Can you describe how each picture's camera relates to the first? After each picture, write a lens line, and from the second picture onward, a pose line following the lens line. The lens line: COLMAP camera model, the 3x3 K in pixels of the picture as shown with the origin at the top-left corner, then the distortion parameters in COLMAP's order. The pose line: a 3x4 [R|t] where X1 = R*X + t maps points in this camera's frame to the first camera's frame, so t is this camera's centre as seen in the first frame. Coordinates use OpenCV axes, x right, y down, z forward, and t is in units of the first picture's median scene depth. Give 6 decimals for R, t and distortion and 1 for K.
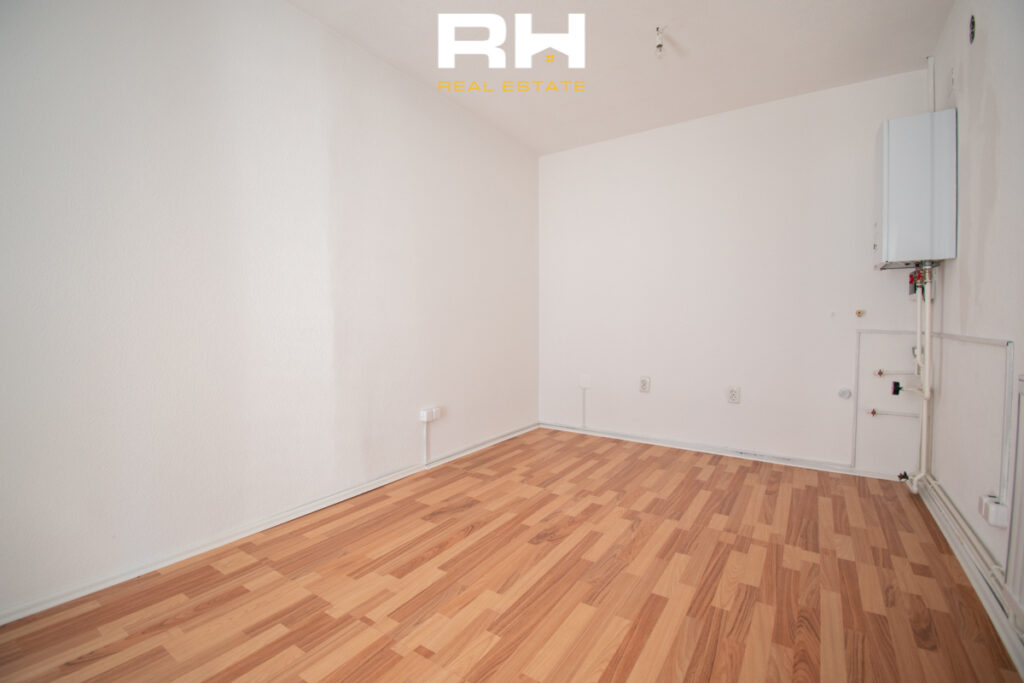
lens RADIAL K [[451.3, 0, 512.0], [0, 451.3, 339.4], [0, 0, 1]] dist [0.019971, -0.024493]
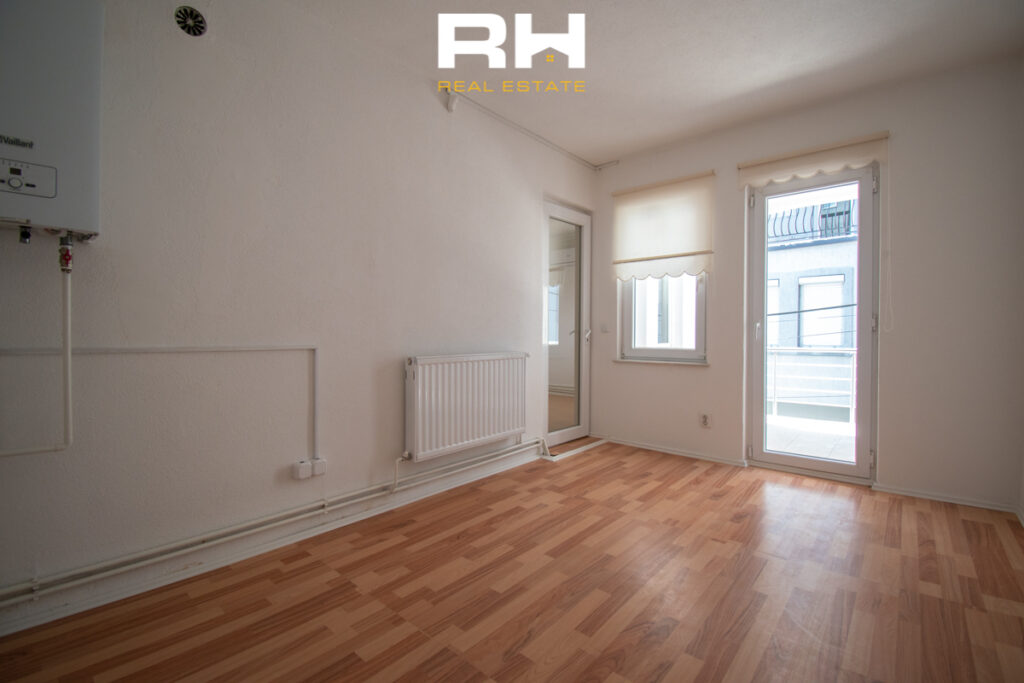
lens RADIAL K [[451.3, 0, 512.0], [0, 451.3, 339.4], [0, 0, 1]] dist [0.019971, -0.024493]
pose [[-0.991937, -0.004080, 0.126666, 0.253570], [0.001967, 0.998866, 0.047578, -0.074401], [-0.126716, 0.047444, -0.990804, 2.032968]]
